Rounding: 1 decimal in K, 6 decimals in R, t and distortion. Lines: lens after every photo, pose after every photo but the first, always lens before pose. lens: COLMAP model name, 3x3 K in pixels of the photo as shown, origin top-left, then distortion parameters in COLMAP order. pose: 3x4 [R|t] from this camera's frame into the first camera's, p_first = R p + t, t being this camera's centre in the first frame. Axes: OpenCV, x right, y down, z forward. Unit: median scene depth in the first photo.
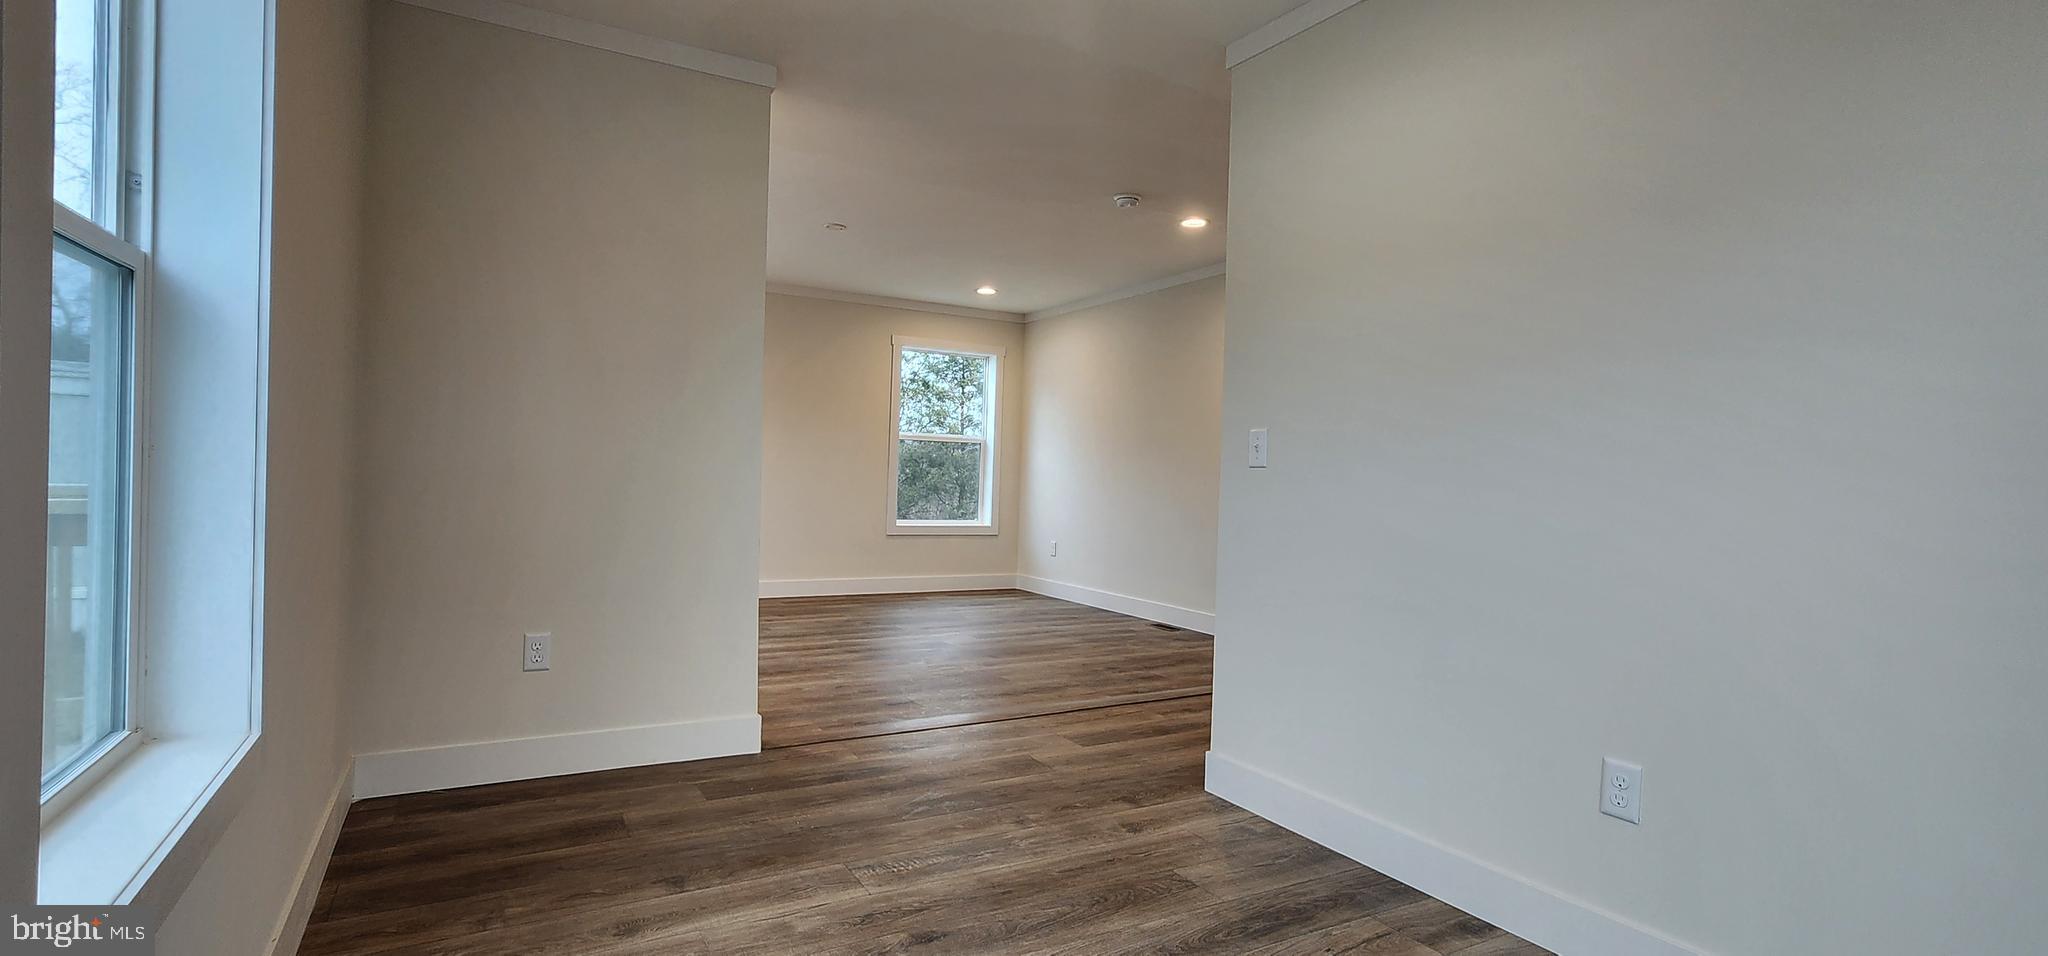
lens RADIAL K [[949.9, 0, 1033.0], [0, 949.9, 476.9], [0, 0, 1]] dist [0.022547, -0.000189]
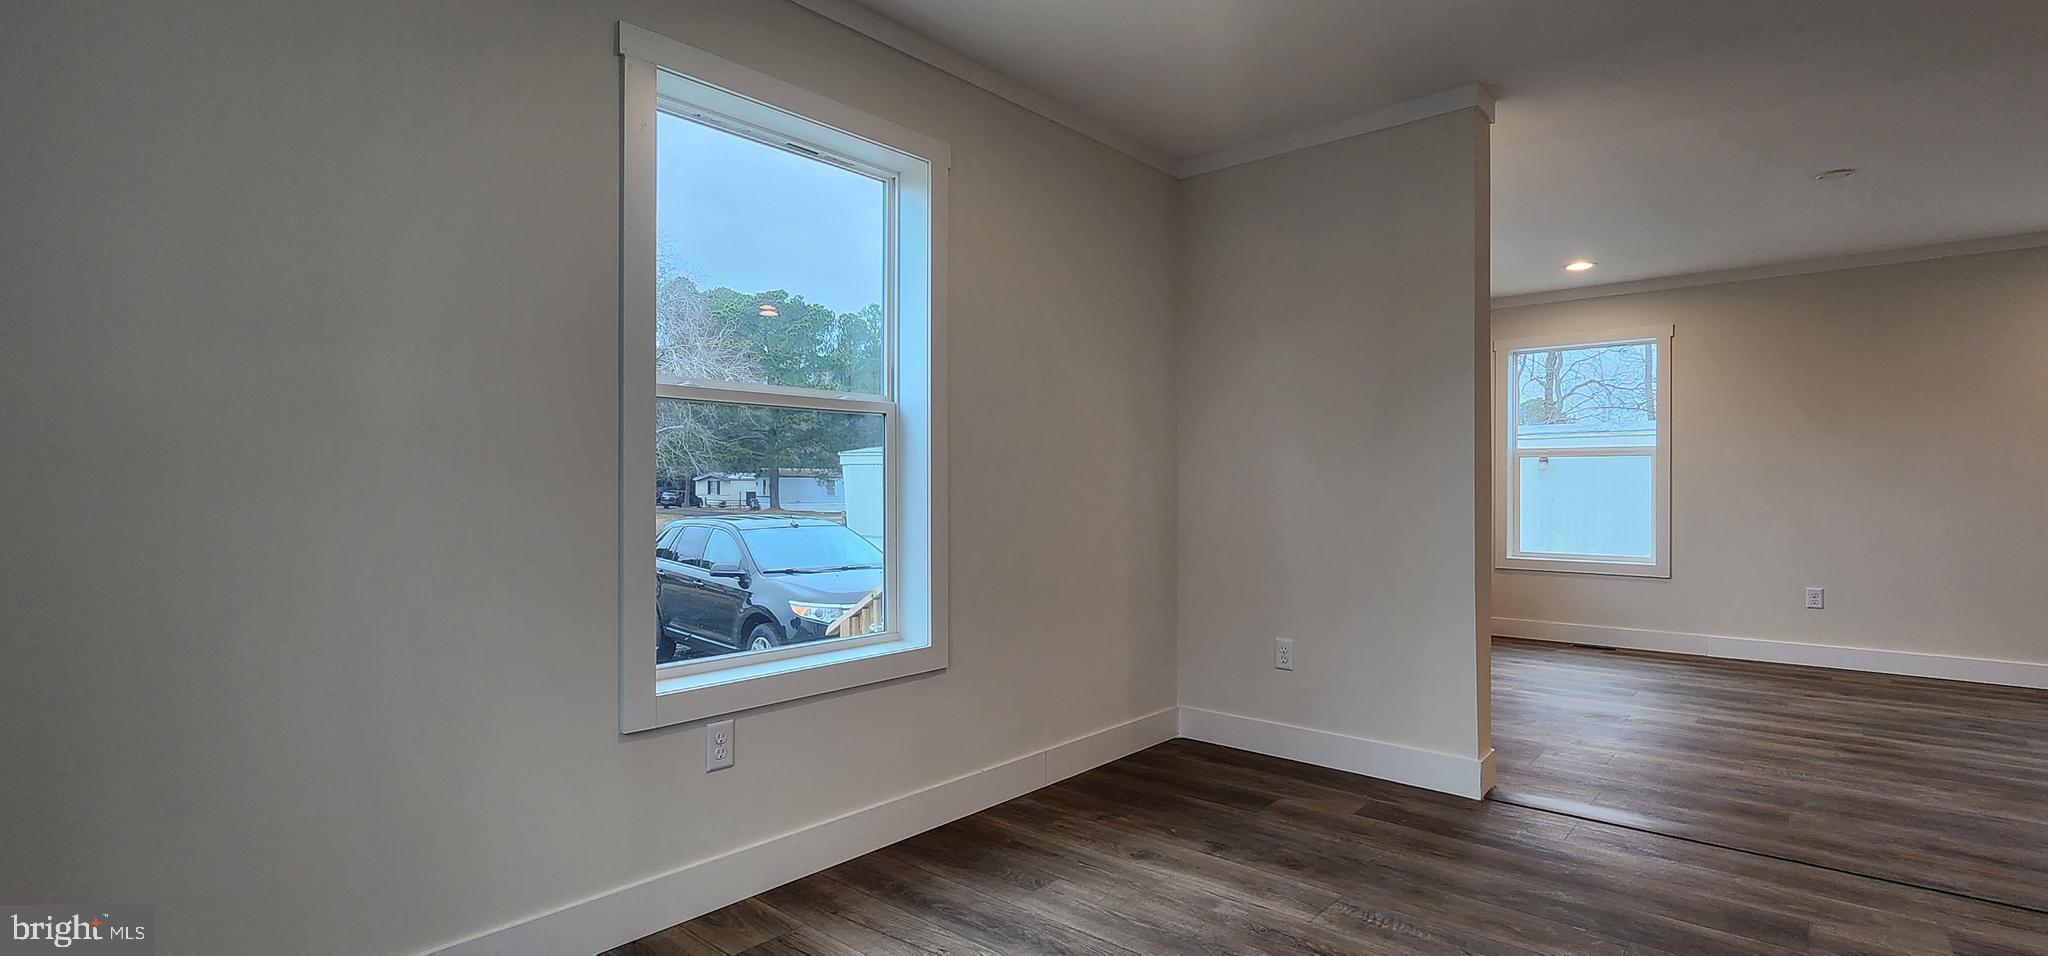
lens RADIAL K [[949.9, 0, 1033.0], [0, 949.9, 476.9], [0, 0, 1]] dist [0.022547, -0.000189]
pose [[0.324014, -0.044919, -0.944985, 0.577235], [0.005178, 0.998941, -0.045709, 0.010015], [0.946038, 0.009917, 0.323903, 0.317828]]
